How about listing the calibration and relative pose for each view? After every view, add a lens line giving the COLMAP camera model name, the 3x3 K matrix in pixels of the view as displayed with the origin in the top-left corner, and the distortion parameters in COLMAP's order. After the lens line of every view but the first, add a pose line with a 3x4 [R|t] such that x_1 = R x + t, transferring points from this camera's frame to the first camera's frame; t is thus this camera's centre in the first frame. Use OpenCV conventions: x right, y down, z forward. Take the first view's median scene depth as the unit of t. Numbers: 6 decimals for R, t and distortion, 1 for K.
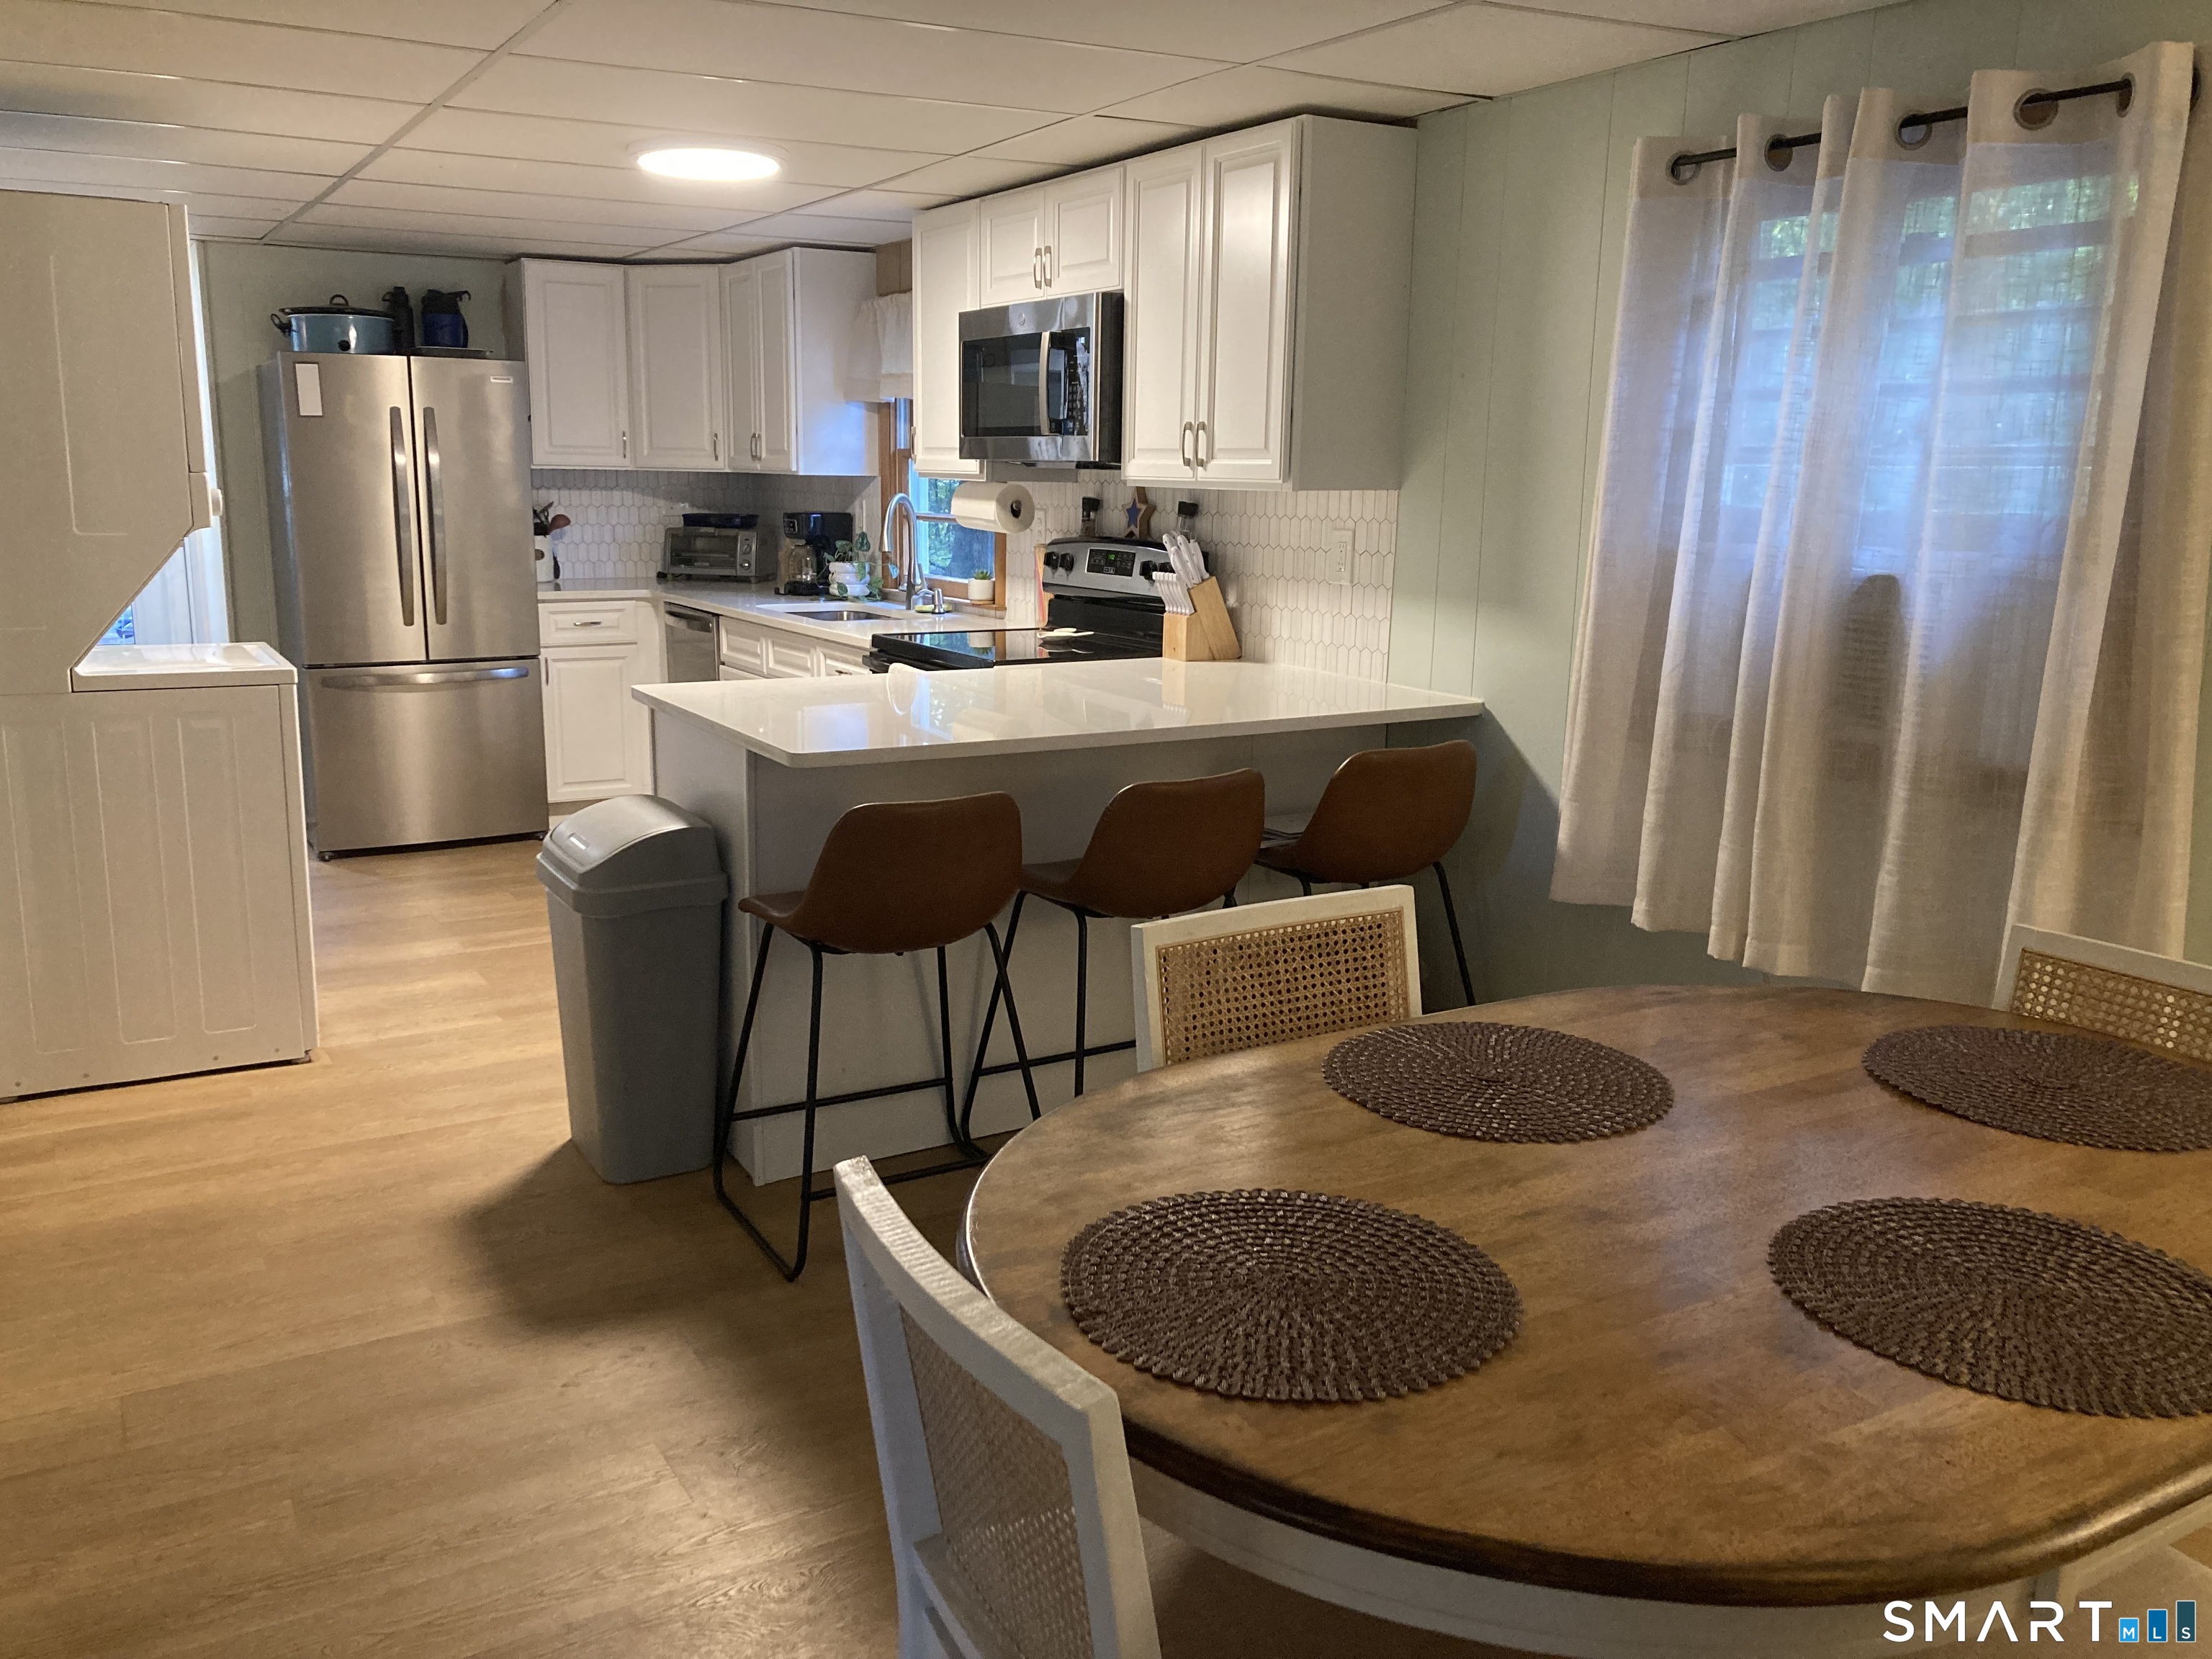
lens RADIAL K [[1830.1, 0, 1104.1], [0, 1830.1, 870.6], [0, 0, 1]] dist [0.083640, -0.109289]
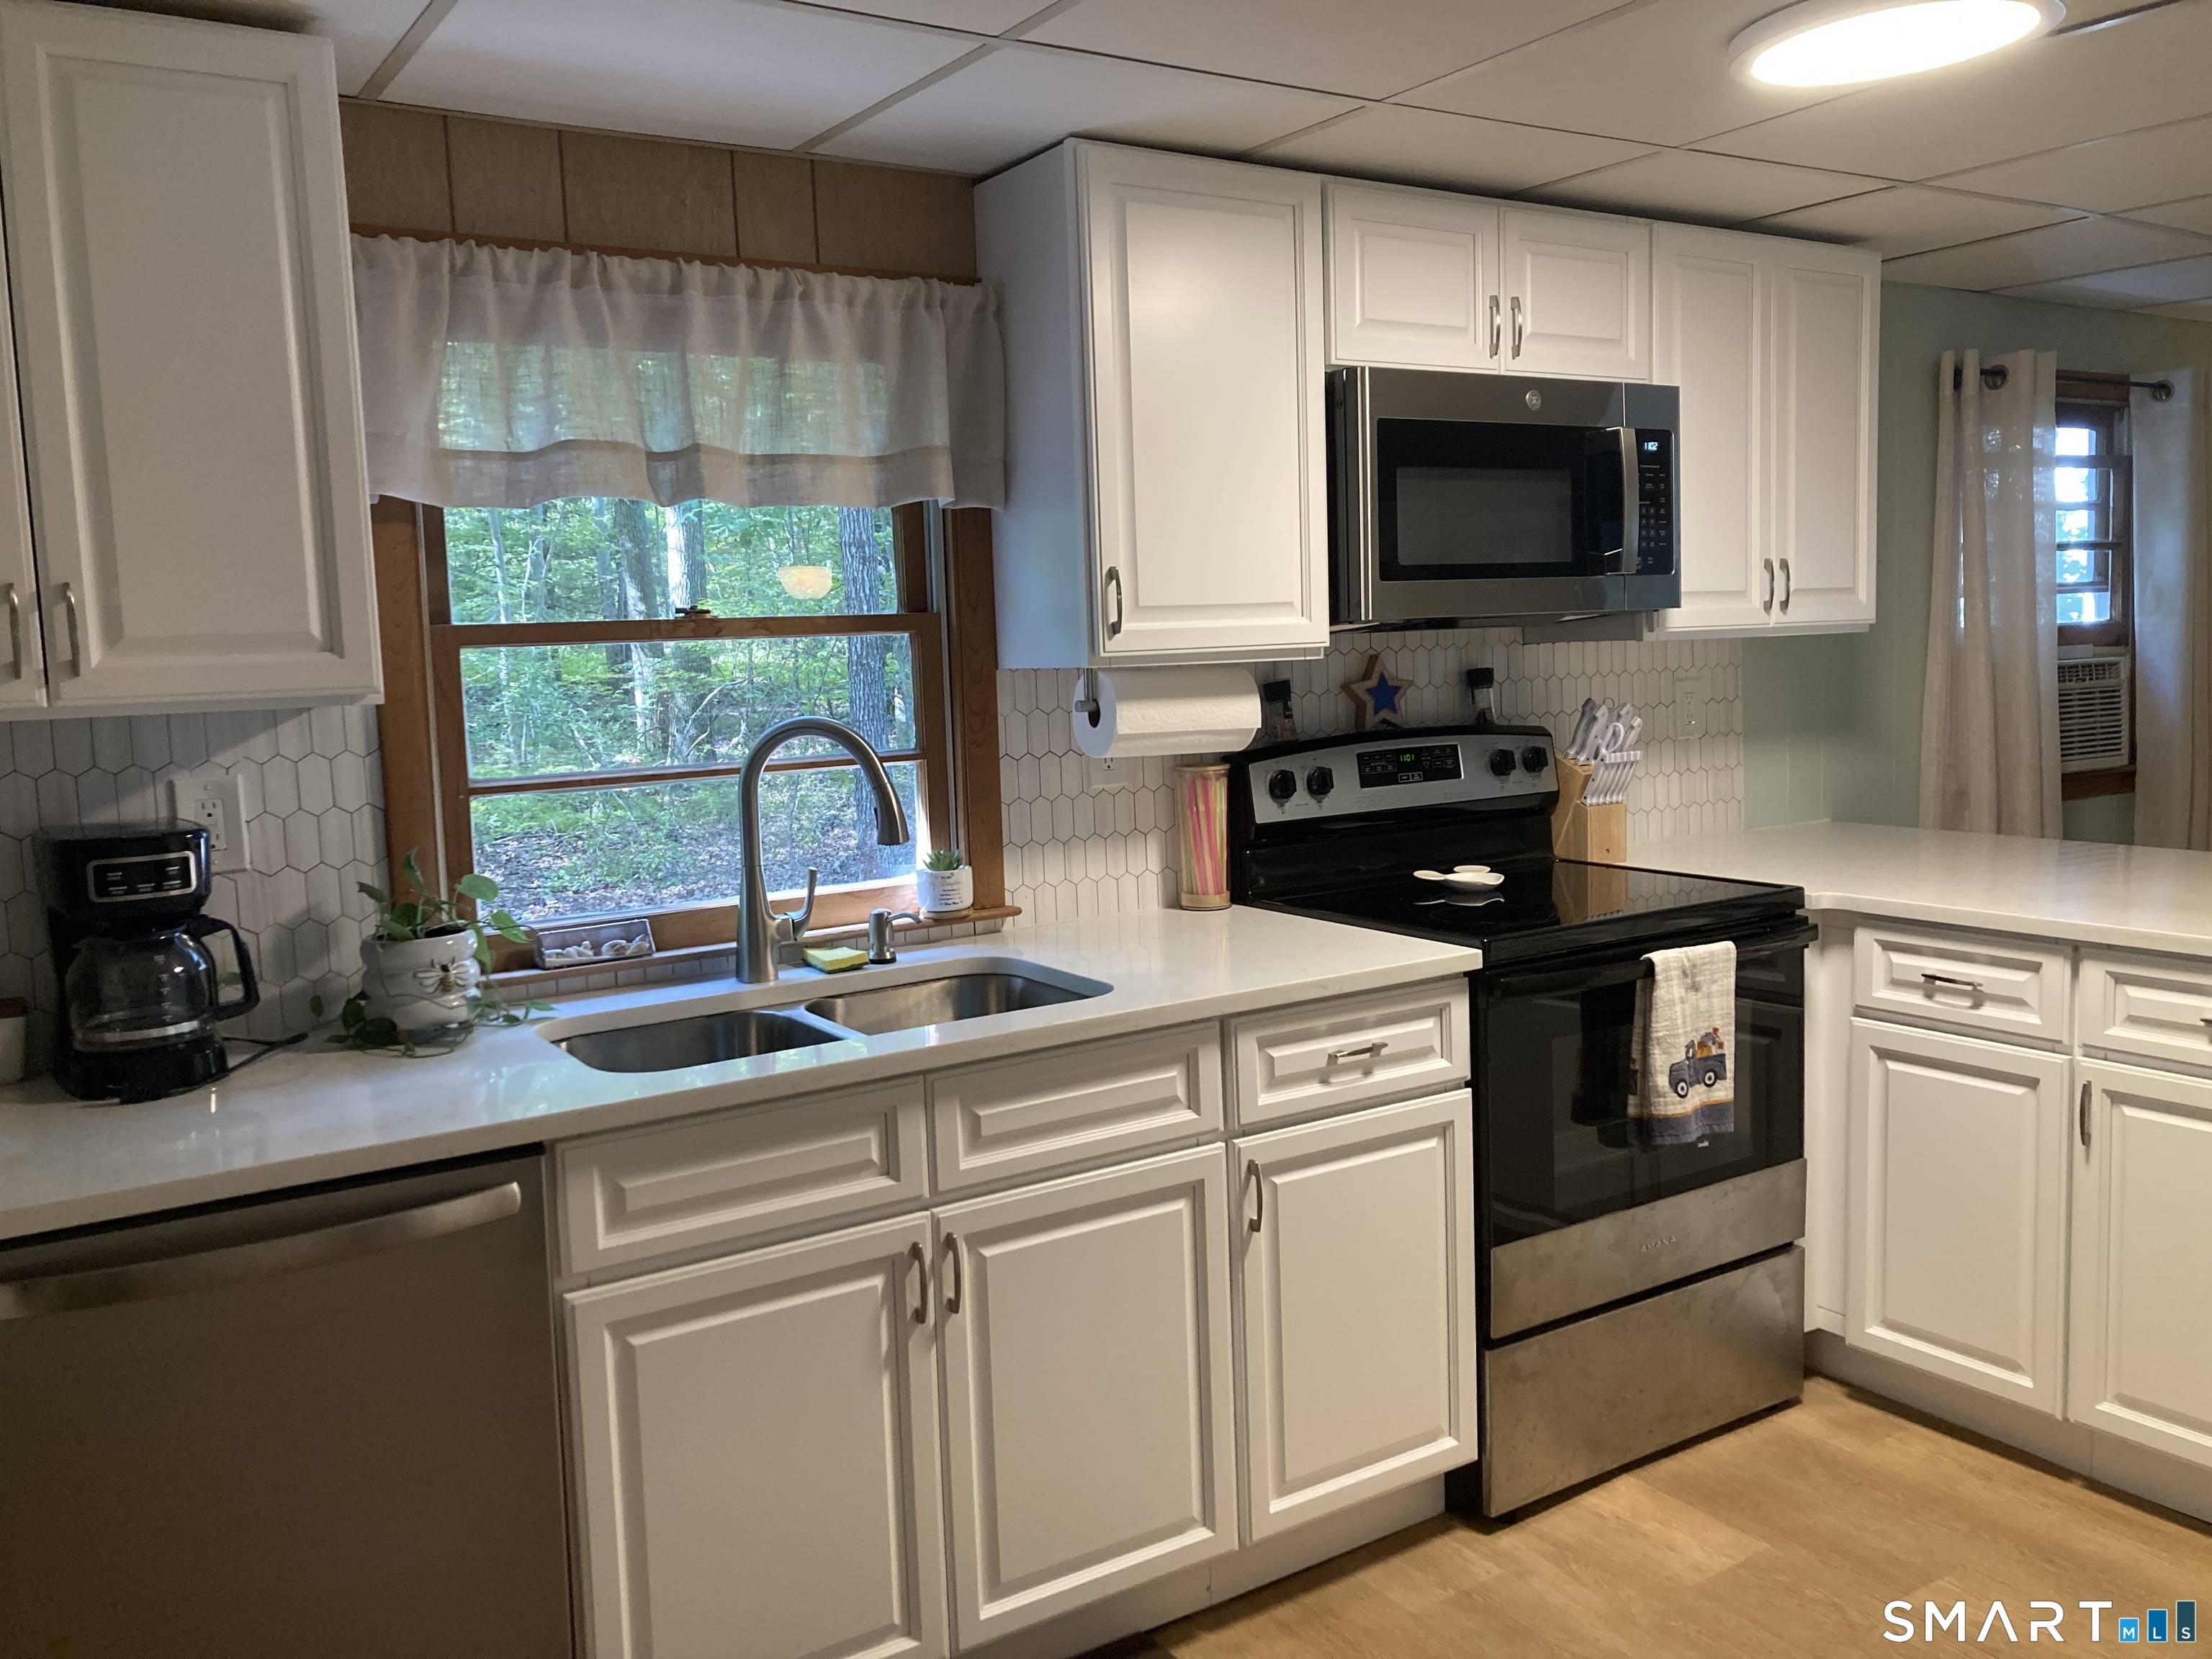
lens RADIAL K [[1830.1, 0, 1104.1], [0, 1830.1, 870.6], [0, 0, 1]] dist [0.083640, -0.109289]
pose [[-0.049370, -0.138244, 0.989167, -0.697894], [0.247625, 0.957759, 0.146214, -0.270982], [-0.967597, 0.252161, -0.013052, 1.186818]]
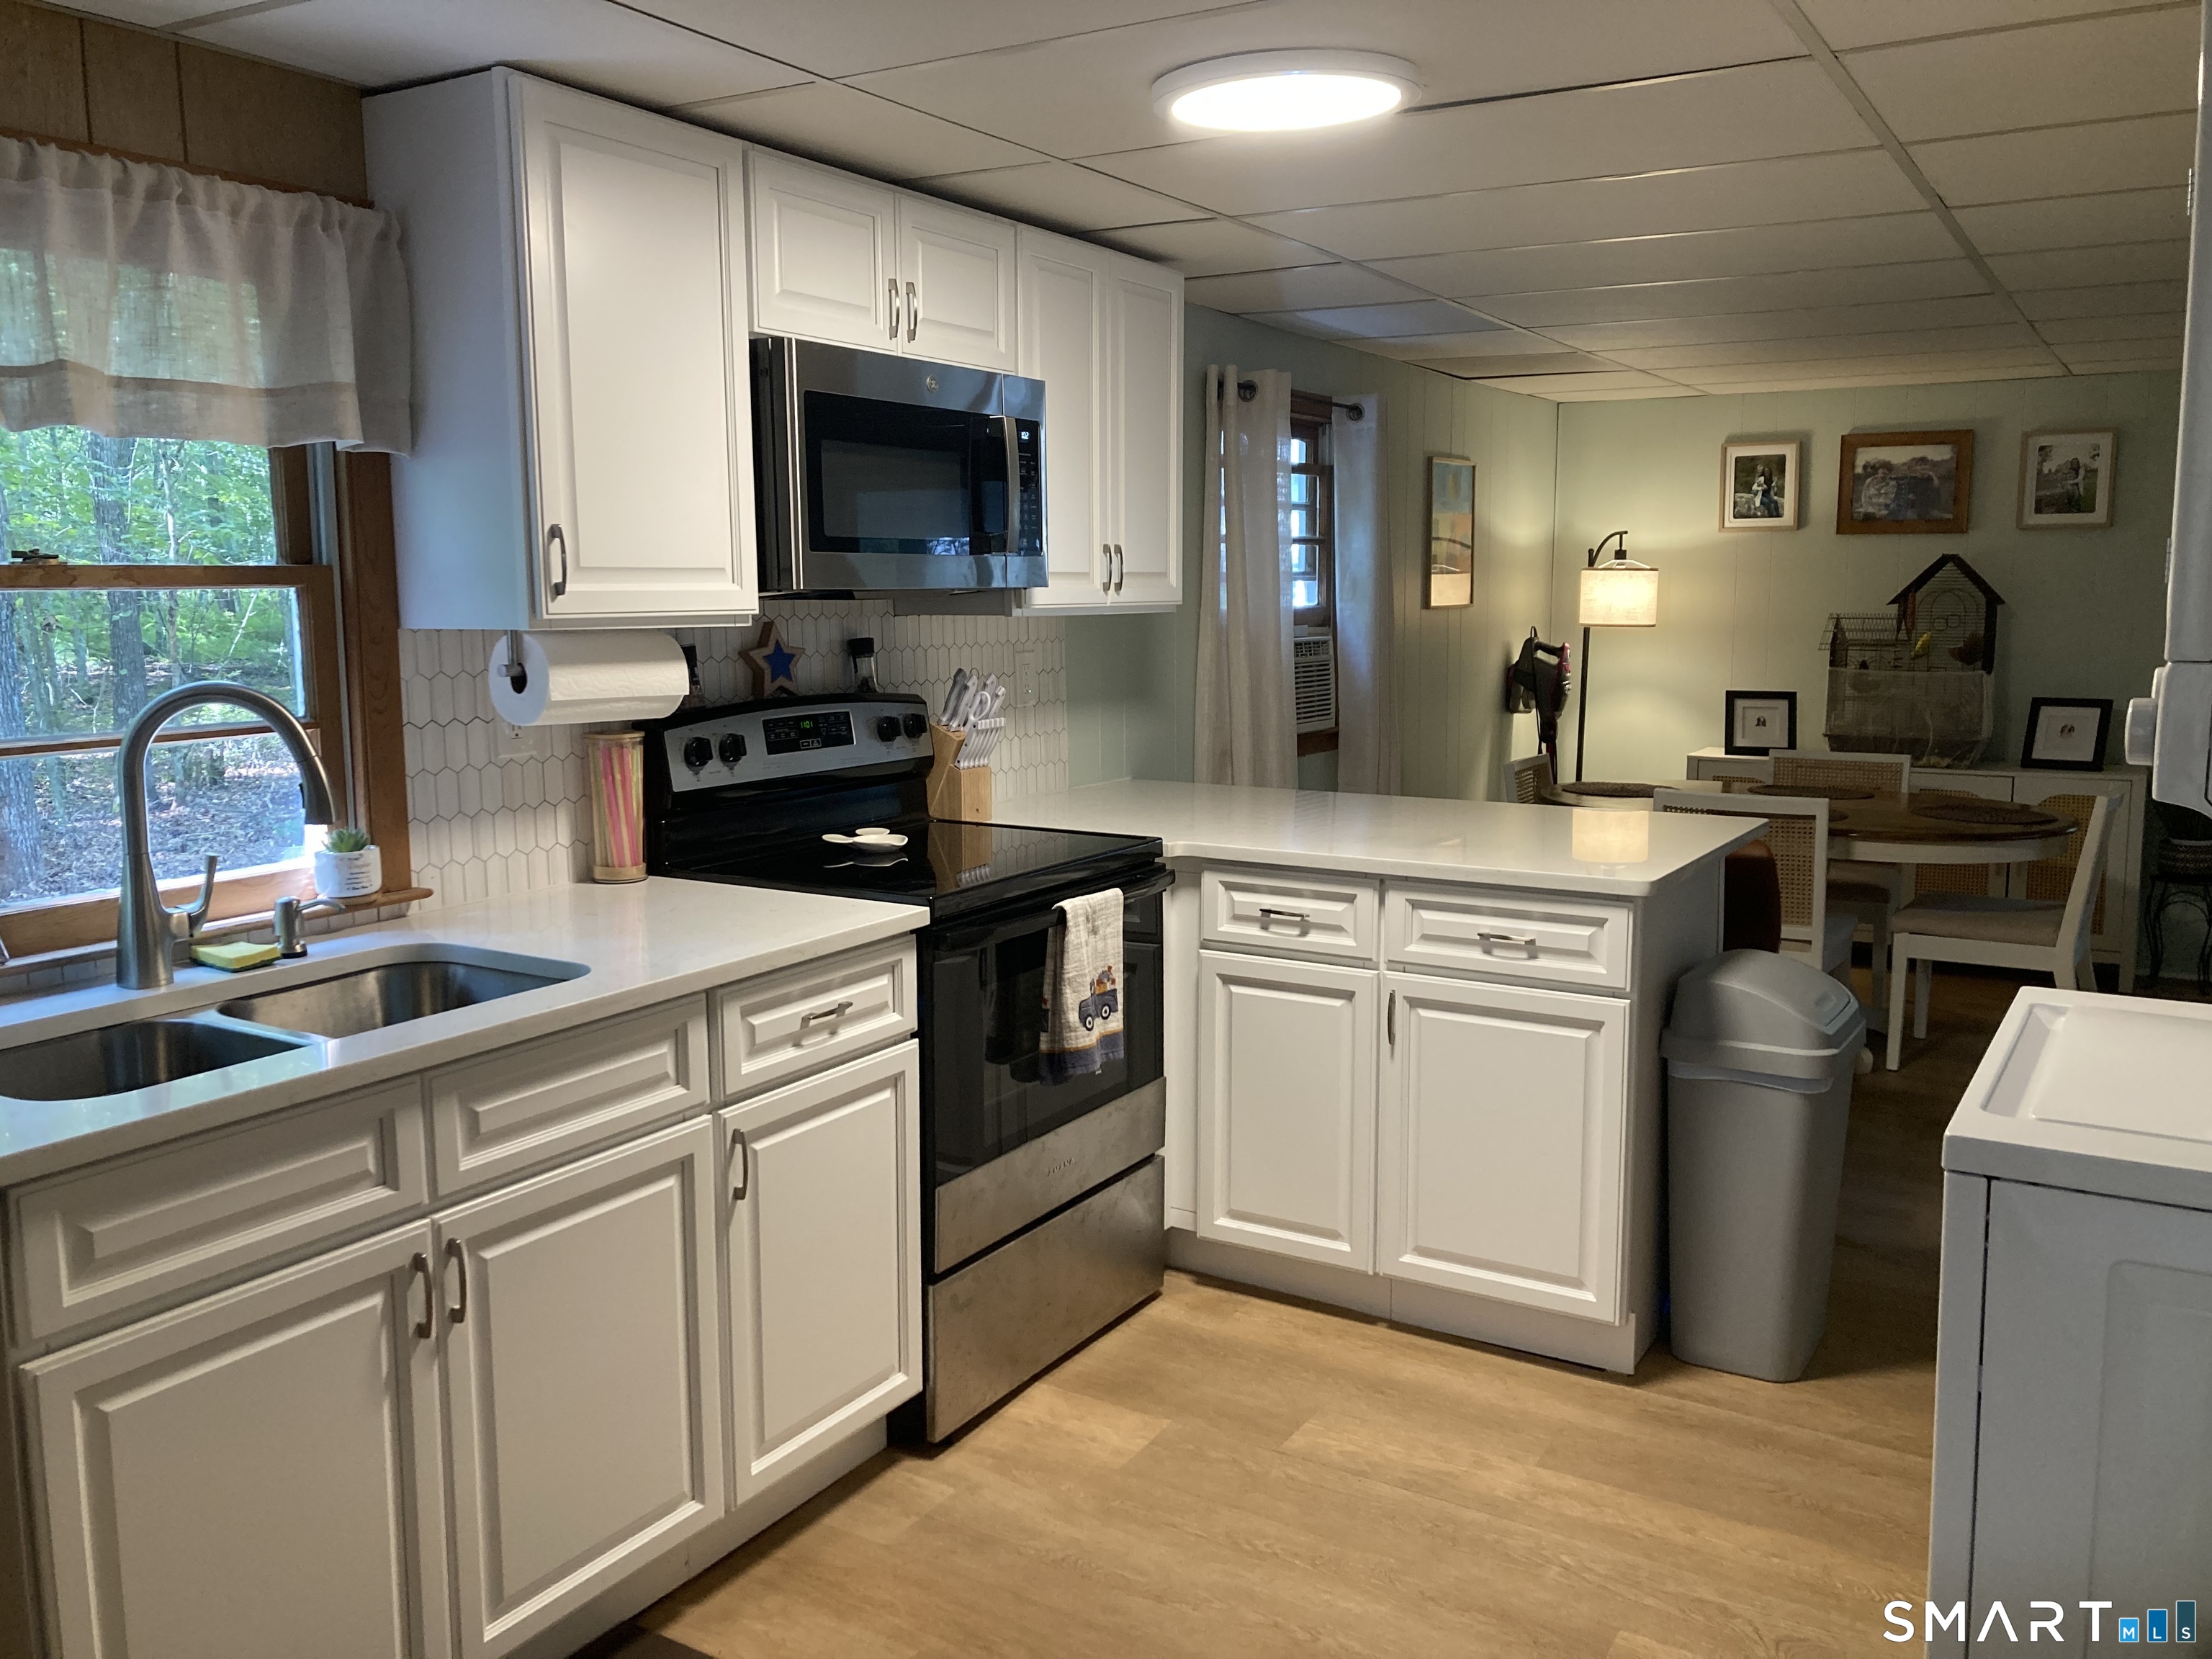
lens RADIAL K [[1831.9, 0, 1104.0], [0, 1831.9, 867.4], [0, 0, 1]] dist [0.066417, -0.043953]
pose [[-0.481415, -0.143785, 0.864619, -0.685892], [0.190920, 0.945564, 0.263549, -0.295117], [-0.855447, 0.291950, -0.427757, 1.278947]]
